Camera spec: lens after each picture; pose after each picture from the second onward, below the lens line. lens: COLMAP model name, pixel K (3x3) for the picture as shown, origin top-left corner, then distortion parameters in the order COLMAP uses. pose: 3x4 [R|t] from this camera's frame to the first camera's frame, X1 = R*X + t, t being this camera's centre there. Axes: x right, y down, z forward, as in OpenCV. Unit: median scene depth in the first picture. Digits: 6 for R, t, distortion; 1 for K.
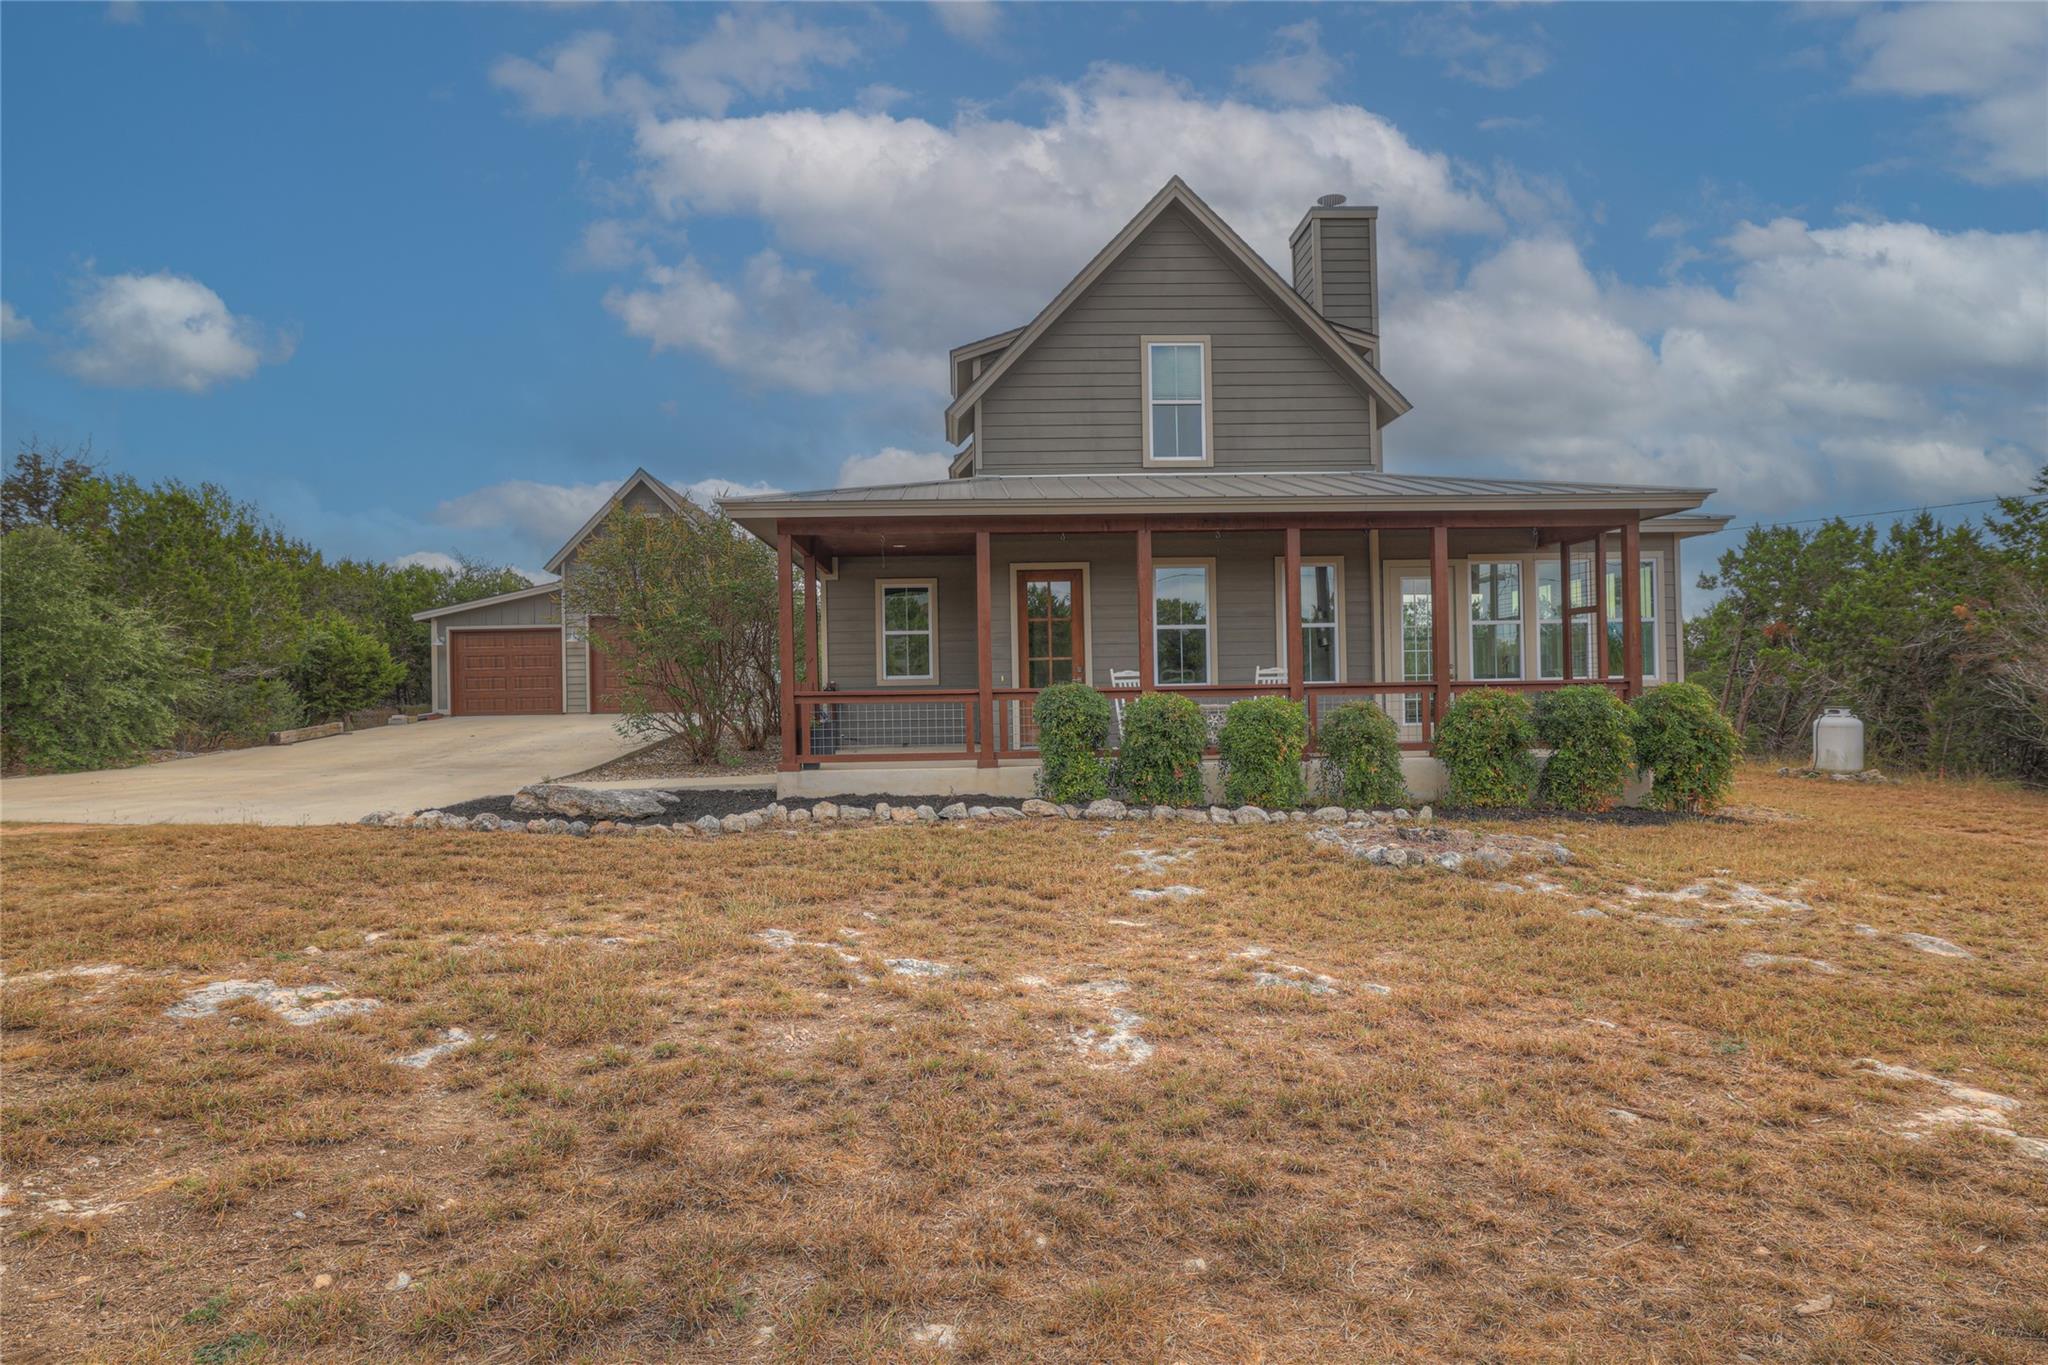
lens RADIAL K [[1198.8, 0, 1021.4], [0, 1198.8, 677.1], [0, 0, 1]] dist [-0.004345, -0.000133]
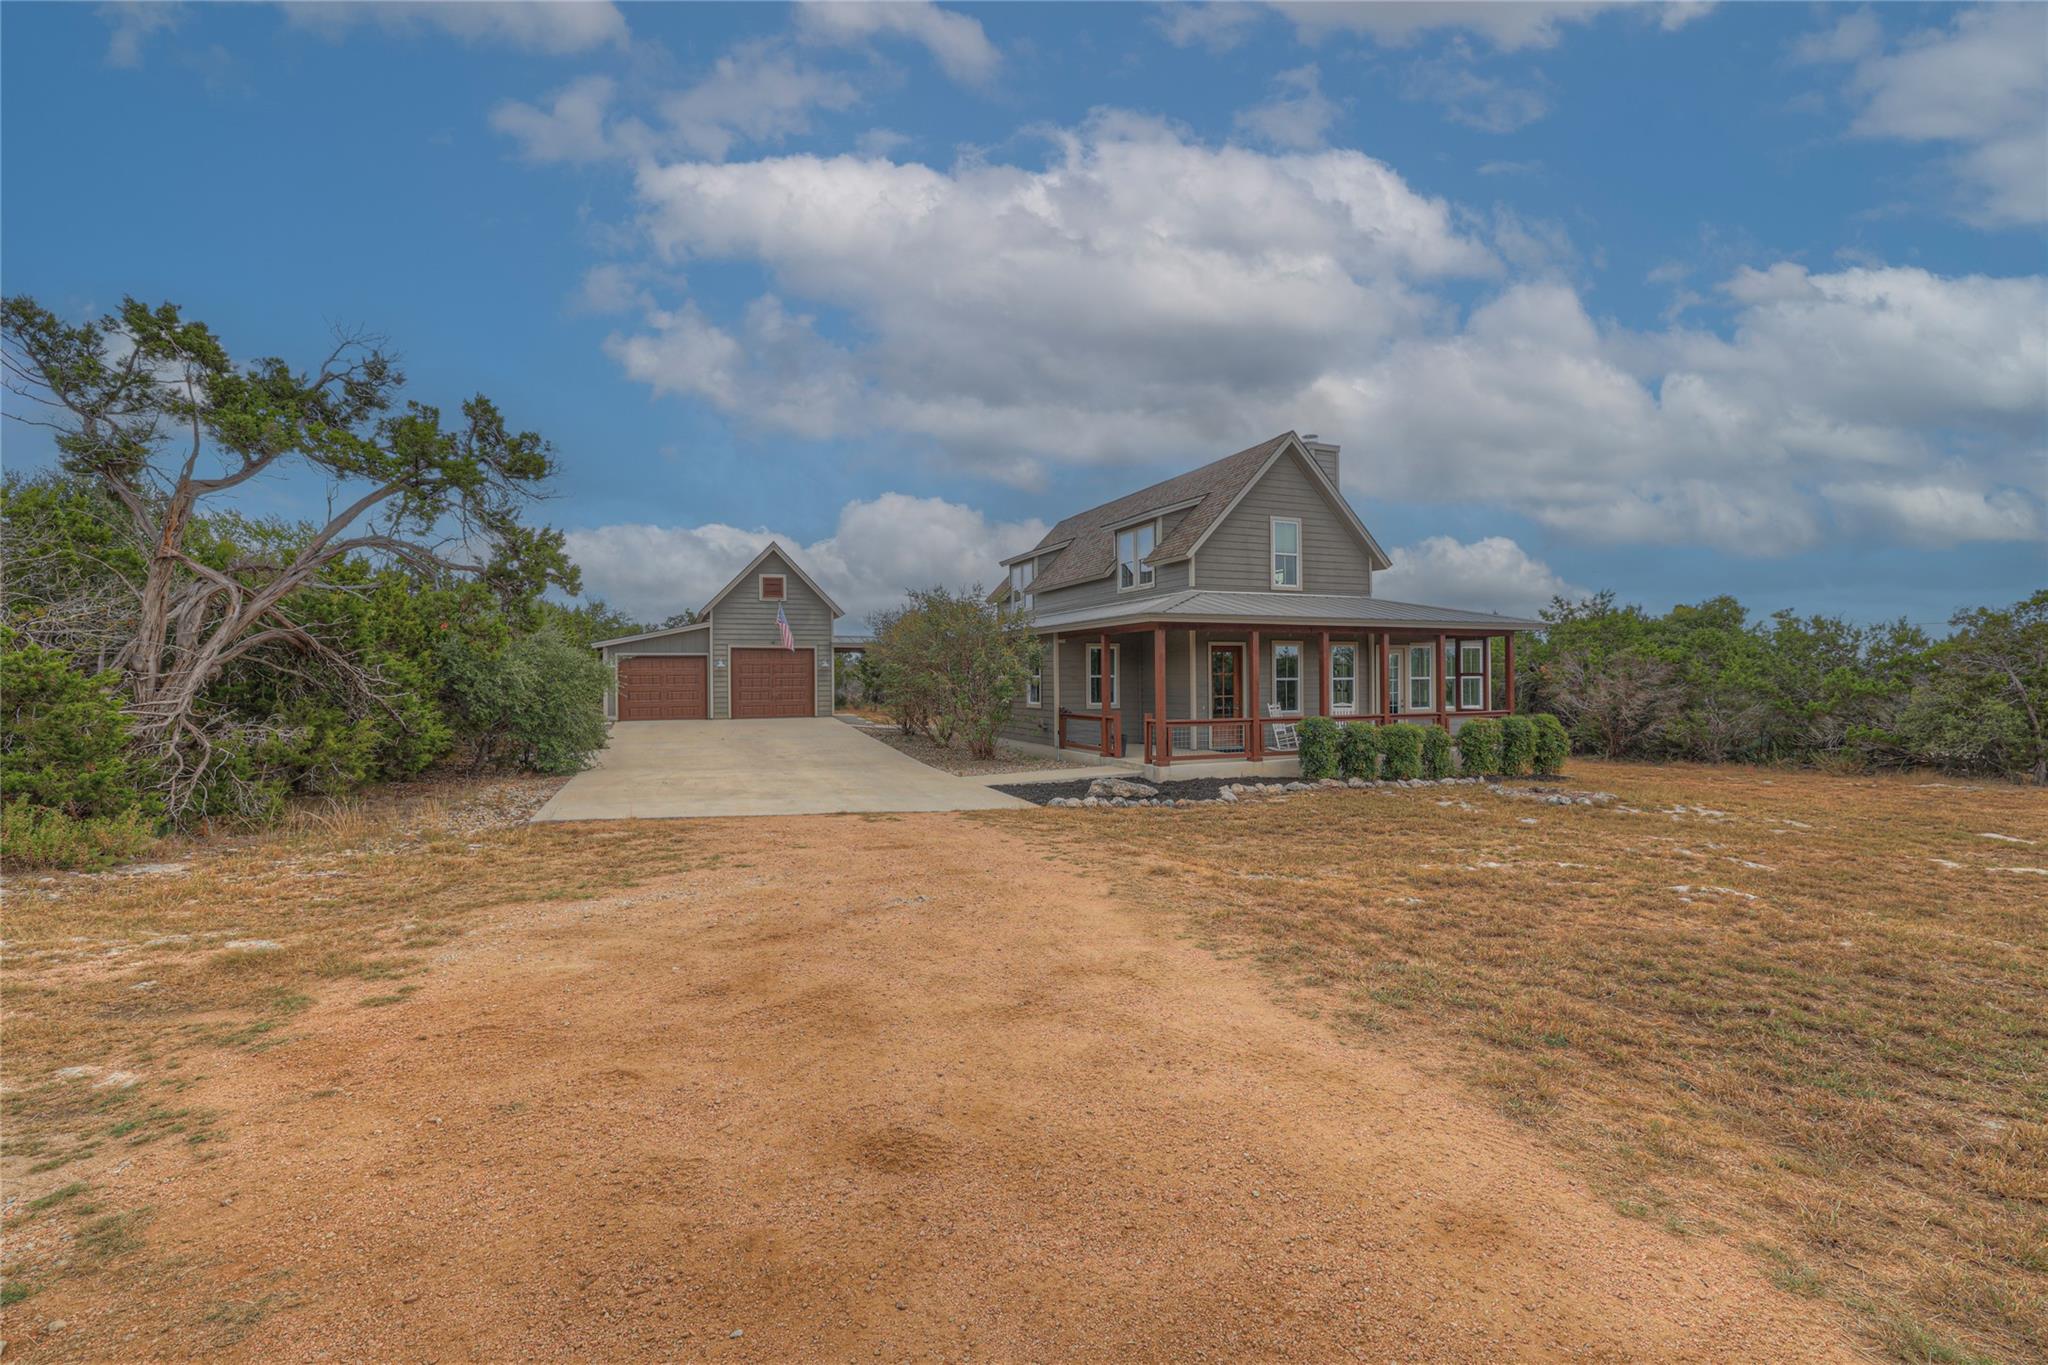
lens RADIAL K [[862.0, 0, 1030.5], [0, 862.0, 691.9], [0, 0, 1]] dist [0.000237, 0.000343]
pose [[0.938758, 0.006432, 0.344517, -0.677370], [-0.013616, 0.999737, 0.018437, -0.040982], [-0.344308, -0.021999, 0.938599, -0.090309]]
